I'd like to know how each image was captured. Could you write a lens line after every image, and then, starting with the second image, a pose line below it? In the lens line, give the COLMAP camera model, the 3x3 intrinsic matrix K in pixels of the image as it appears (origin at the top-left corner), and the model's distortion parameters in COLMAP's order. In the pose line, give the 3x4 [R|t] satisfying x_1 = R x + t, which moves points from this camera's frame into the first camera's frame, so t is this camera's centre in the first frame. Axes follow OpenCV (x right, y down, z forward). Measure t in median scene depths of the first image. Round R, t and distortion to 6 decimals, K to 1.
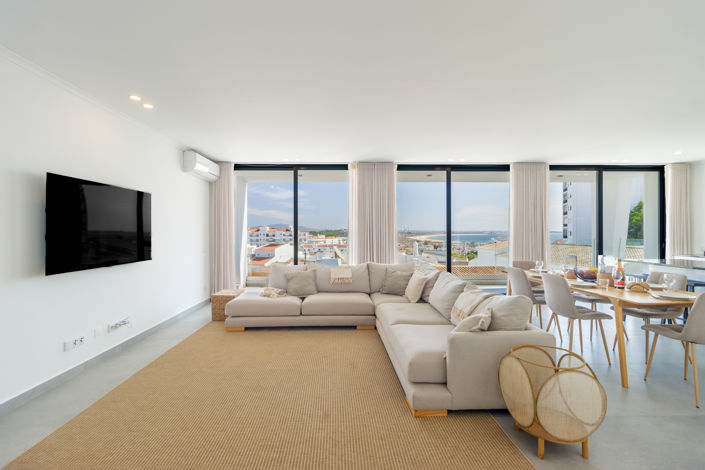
lens RADIAL K [[327.0, 0, 350.7], [0, 327.0, 237.1], [0, 0, 1]] dist [-0.000379, -0.000244]
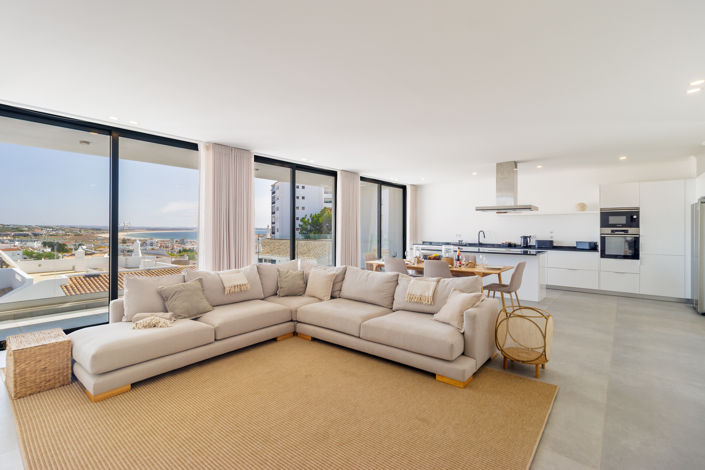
lens RADIAL K [[324.9, 0, 355.6], [0, 324.9, 227.3], [0, 0, 1]] dist [0.000363, -0.000188]
pose [[0.661770, 0.006557, 0.749679, -0.348174], [0.008361, 0.999835, -0.016125, -0.002884], [-0.749661, 0.016939, 0.661606, 0.191485]]
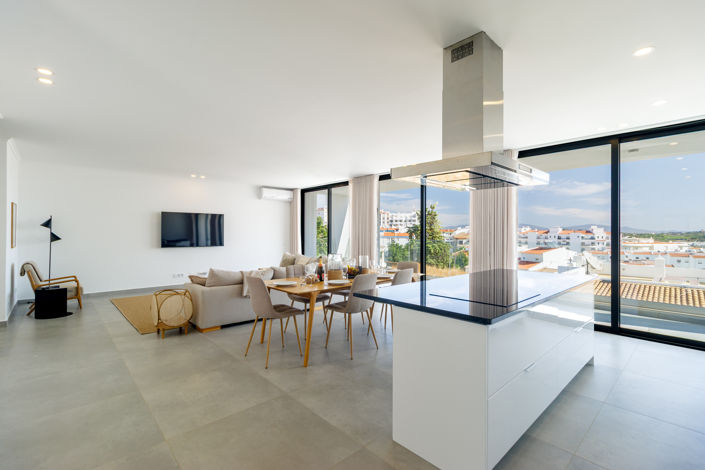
lens RADIAL K [[327.0, 0, 350.7], [0, 327.0, 237.1], [0, 0, 1]] dist [-0.000379, -0.000244]
pose [[0.656941, 0.011796, -0.753849, 0.975461], [-0.015895, 0.999872, 0.001794, -0.002386], [0.753774, 0.010804, 0.657045, 0.160390]]
